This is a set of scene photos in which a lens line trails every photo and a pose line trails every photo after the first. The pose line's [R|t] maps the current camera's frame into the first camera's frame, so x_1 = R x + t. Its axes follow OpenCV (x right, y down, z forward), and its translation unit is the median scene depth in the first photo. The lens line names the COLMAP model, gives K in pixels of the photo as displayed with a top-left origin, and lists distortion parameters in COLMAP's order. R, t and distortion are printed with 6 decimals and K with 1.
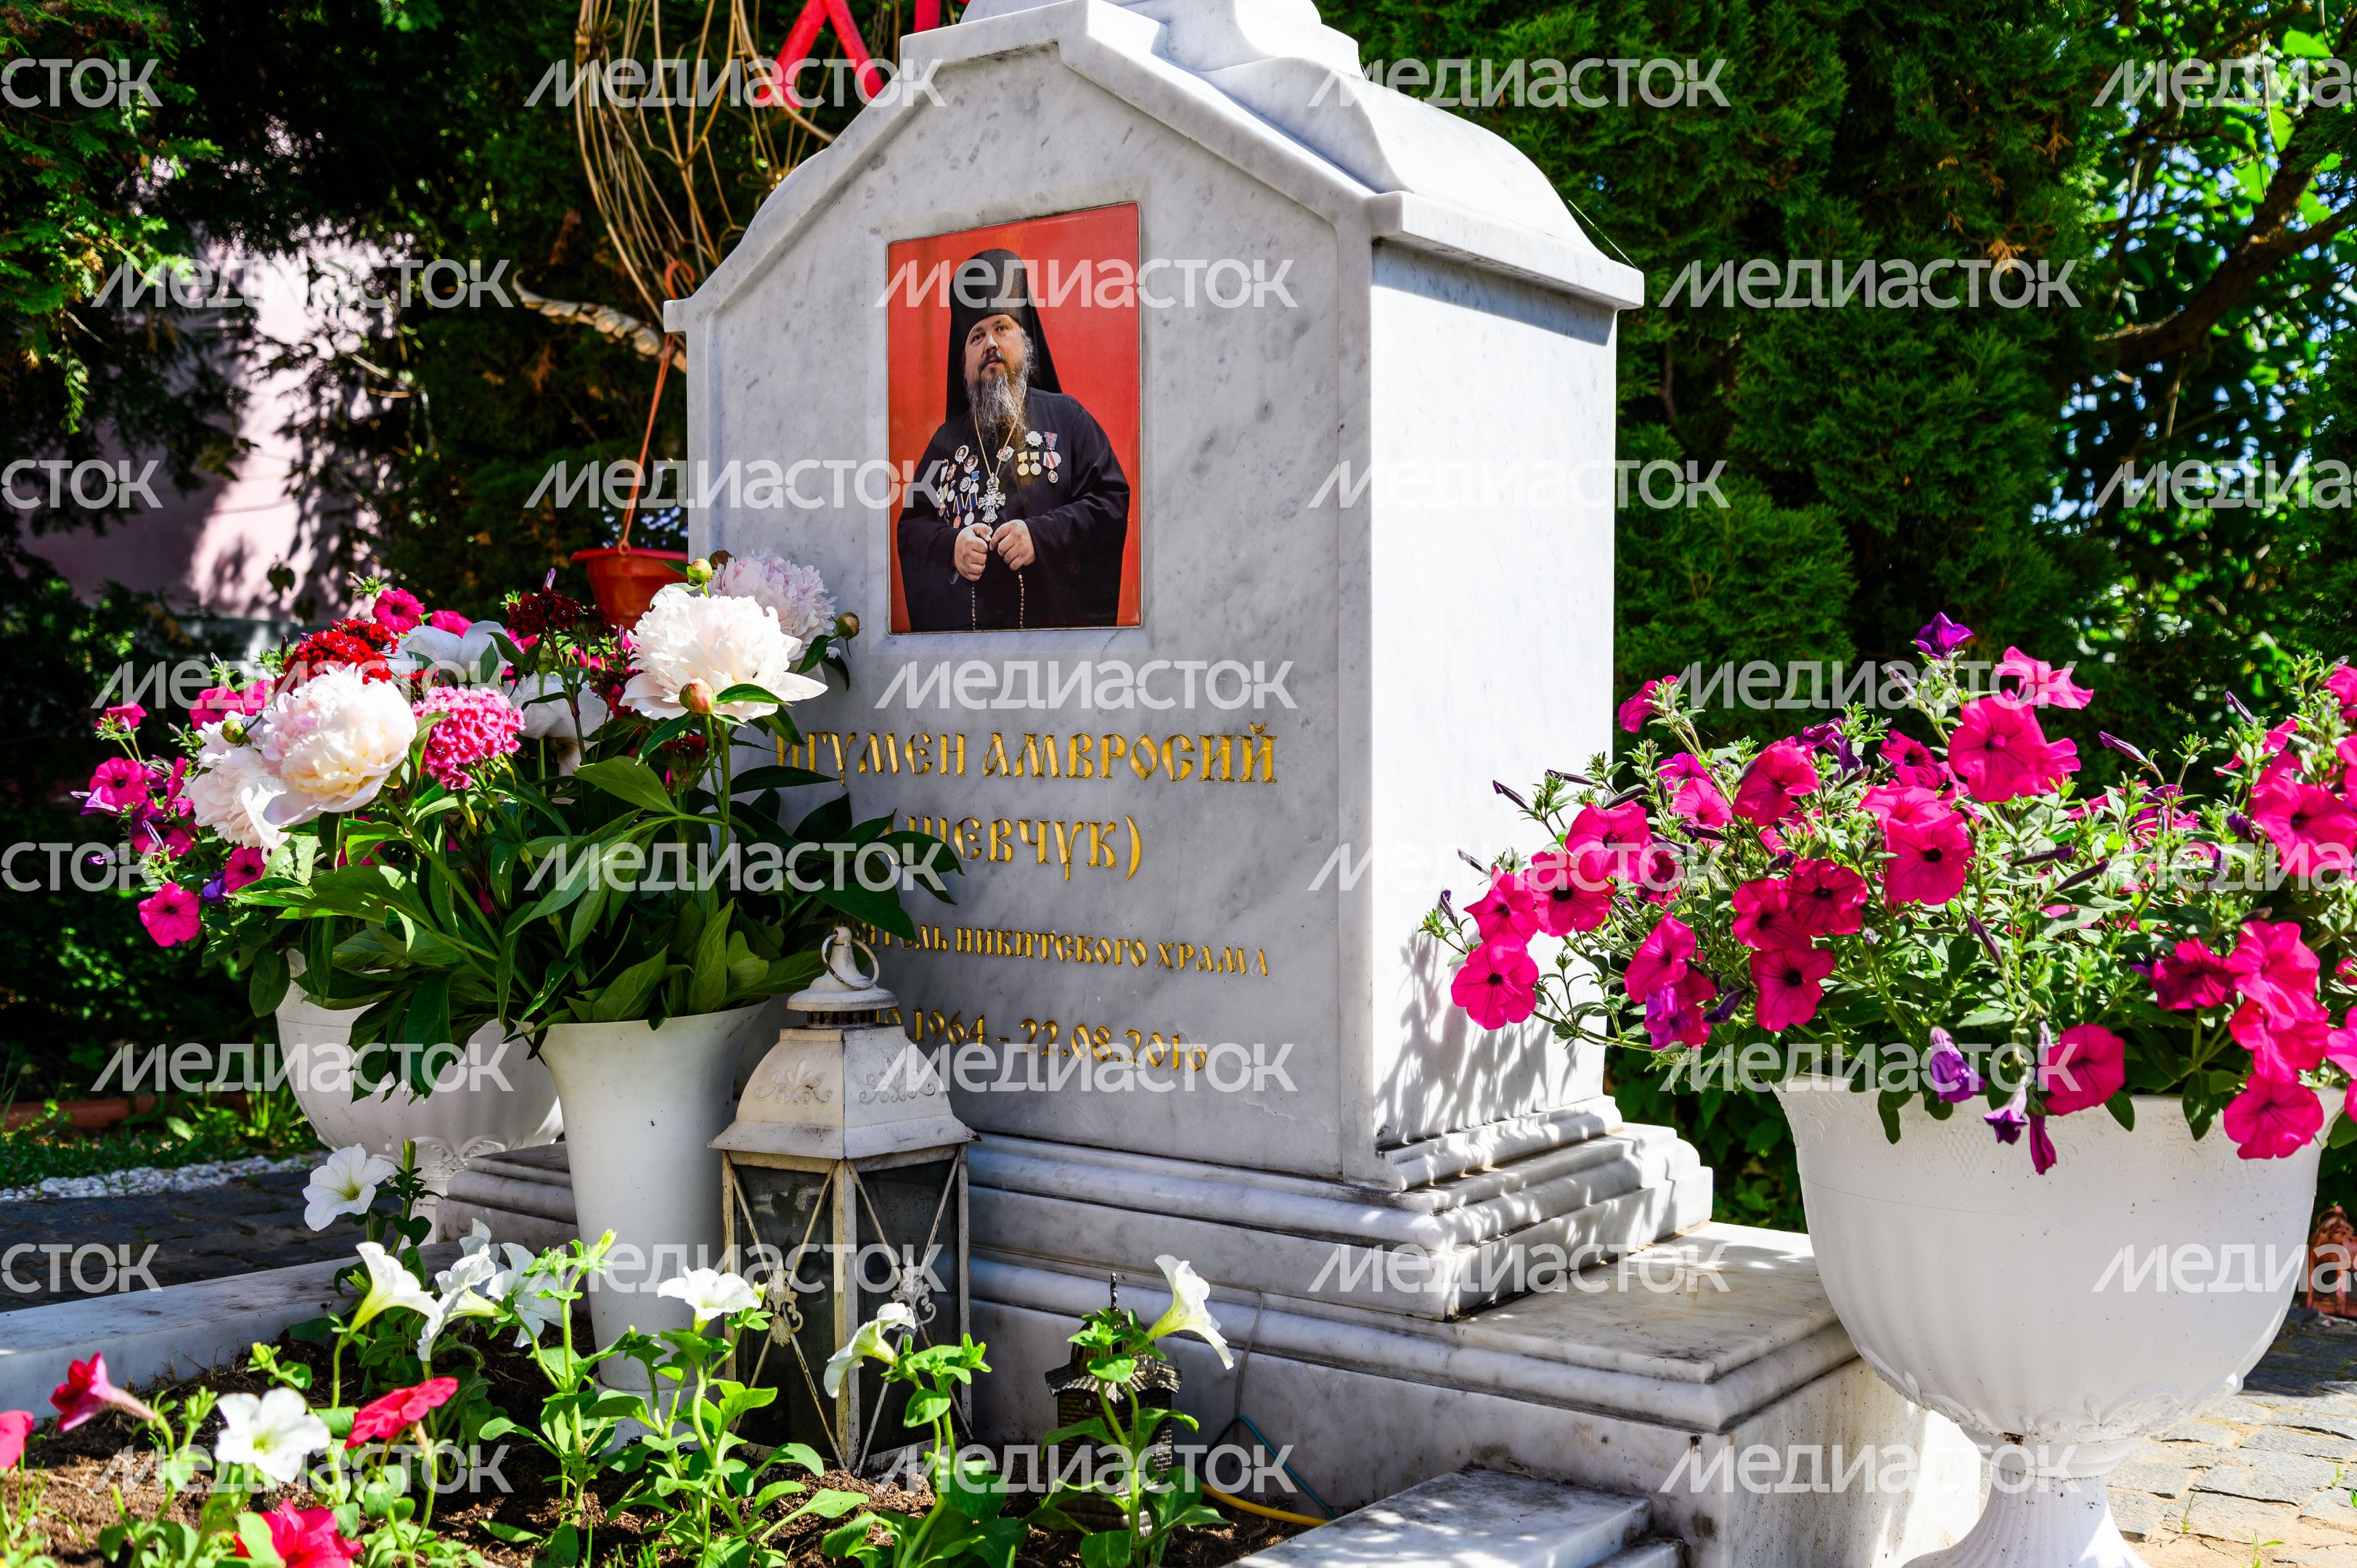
lens RADIAL K [[2379.2, 0, 1178.5], [0, 2379.2, 784.0], [0, 0, 1]] dist [0.004426, 0.001716]
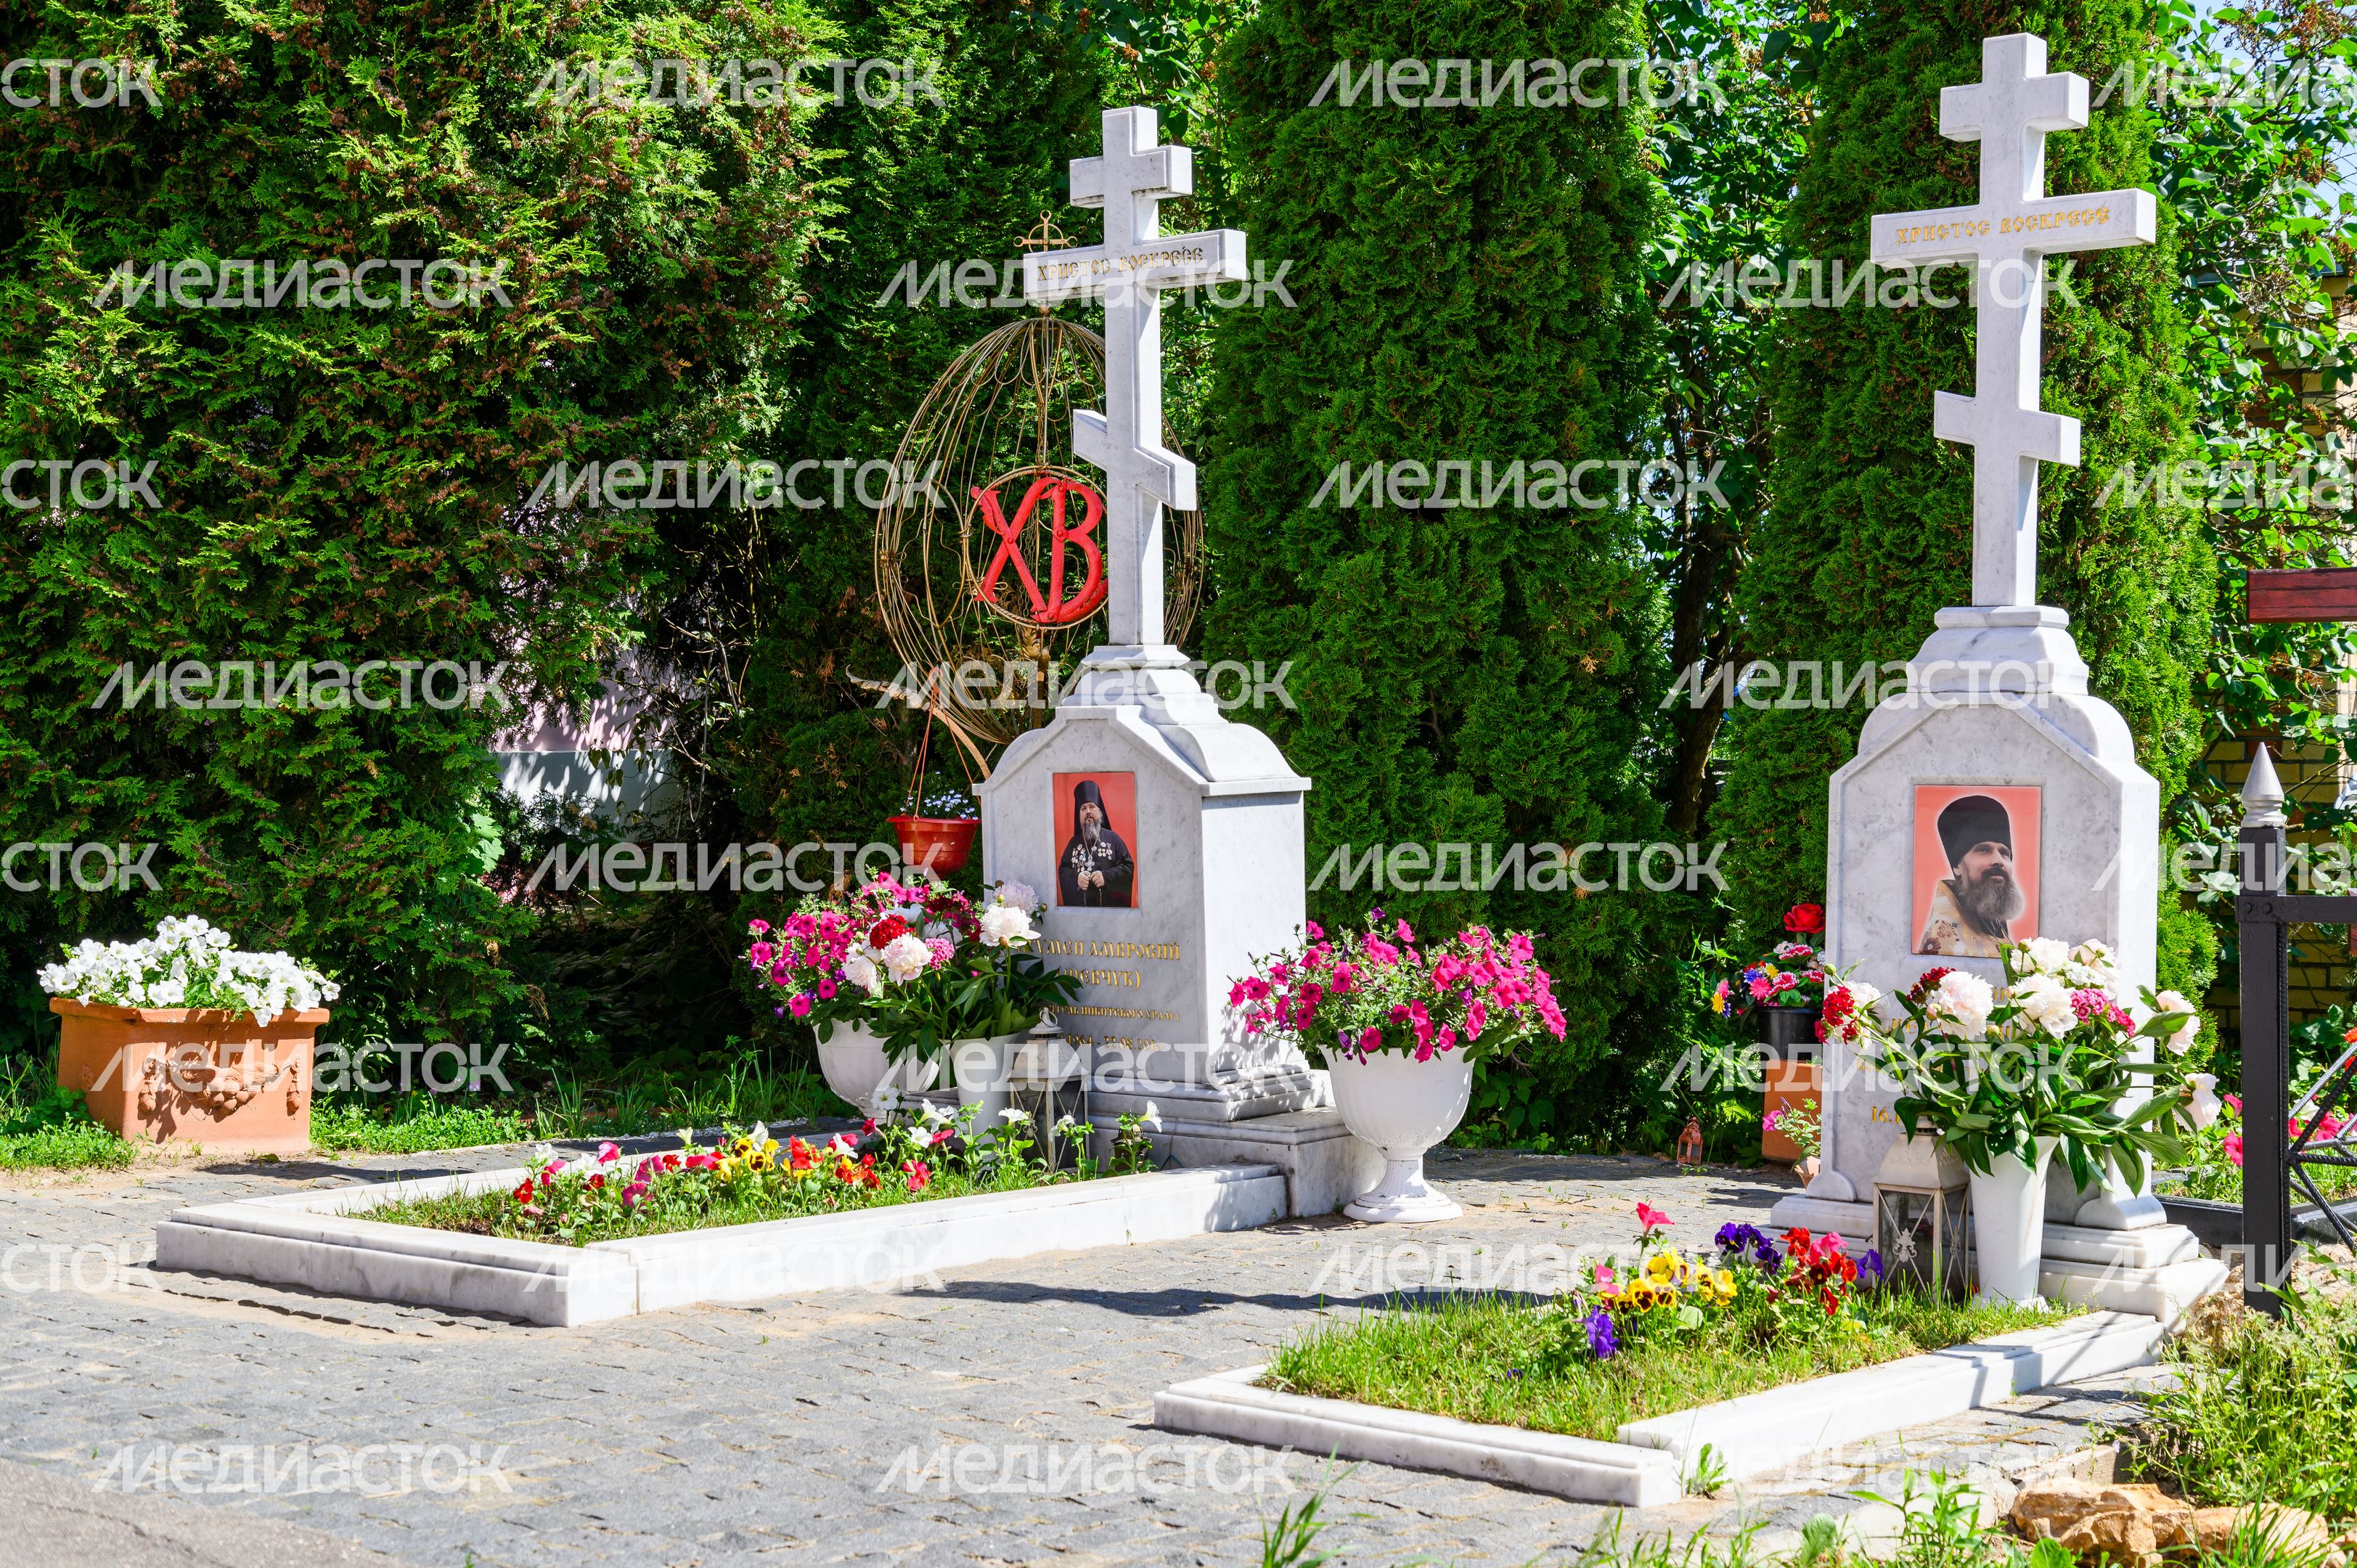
lens RADIAL K [[3218.4, 0, 1178.5], [0, 3218.4, 784.0], [0, 0, 1]] dist [0.000687, -0.004987]
pose [[0.997890, -0.022567, -0.060879, 0.289815], [0.022695, 0.999741, 0.001420, -0.228916], [0.060831, -0.002798, 0.998144, -3.125062]]
